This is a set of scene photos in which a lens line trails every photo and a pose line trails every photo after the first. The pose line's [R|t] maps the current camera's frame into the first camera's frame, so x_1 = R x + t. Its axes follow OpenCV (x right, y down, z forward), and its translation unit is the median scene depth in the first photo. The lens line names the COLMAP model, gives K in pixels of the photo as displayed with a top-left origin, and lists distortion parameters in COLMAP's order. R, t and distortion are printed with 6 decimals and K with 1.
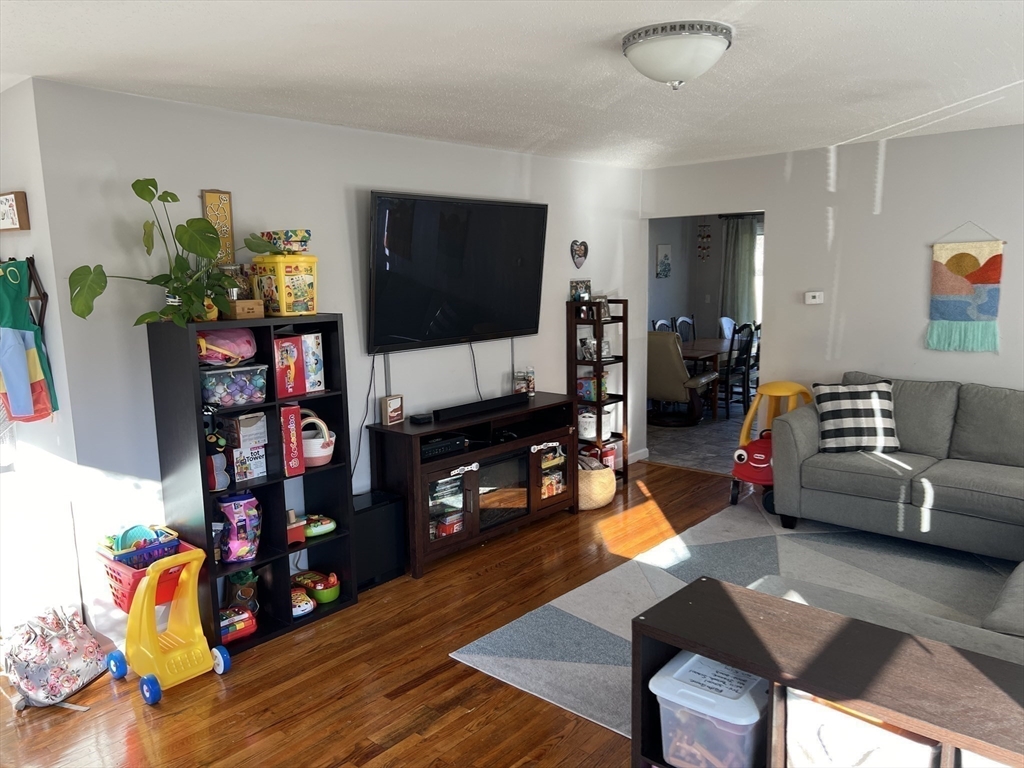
lens RADIAL K [[763.1, 0, 515.2], [0, 763.1, 385.2], [0, 0, 1]] dist [0.046897, -0.069285]
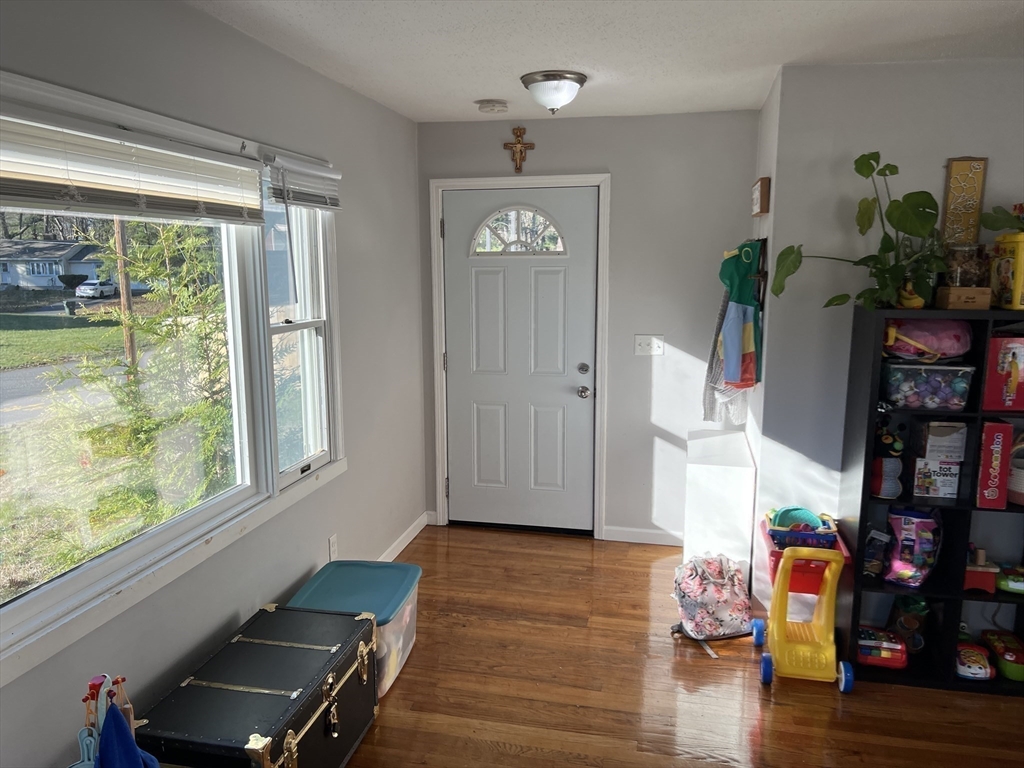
lens RADIAL K [[763.1, 0, 513.9], [0, 763.1, 385.8], [0, 0, 1]] dist [0.046897, -0.069285]
pose [[0.468823, 0.156369, -0.869341, 0.165416], [-0.142228, 0.984727, 0.100422, -0.019547], [0.871766, 0.076565, 0.483903, 0.176337]]
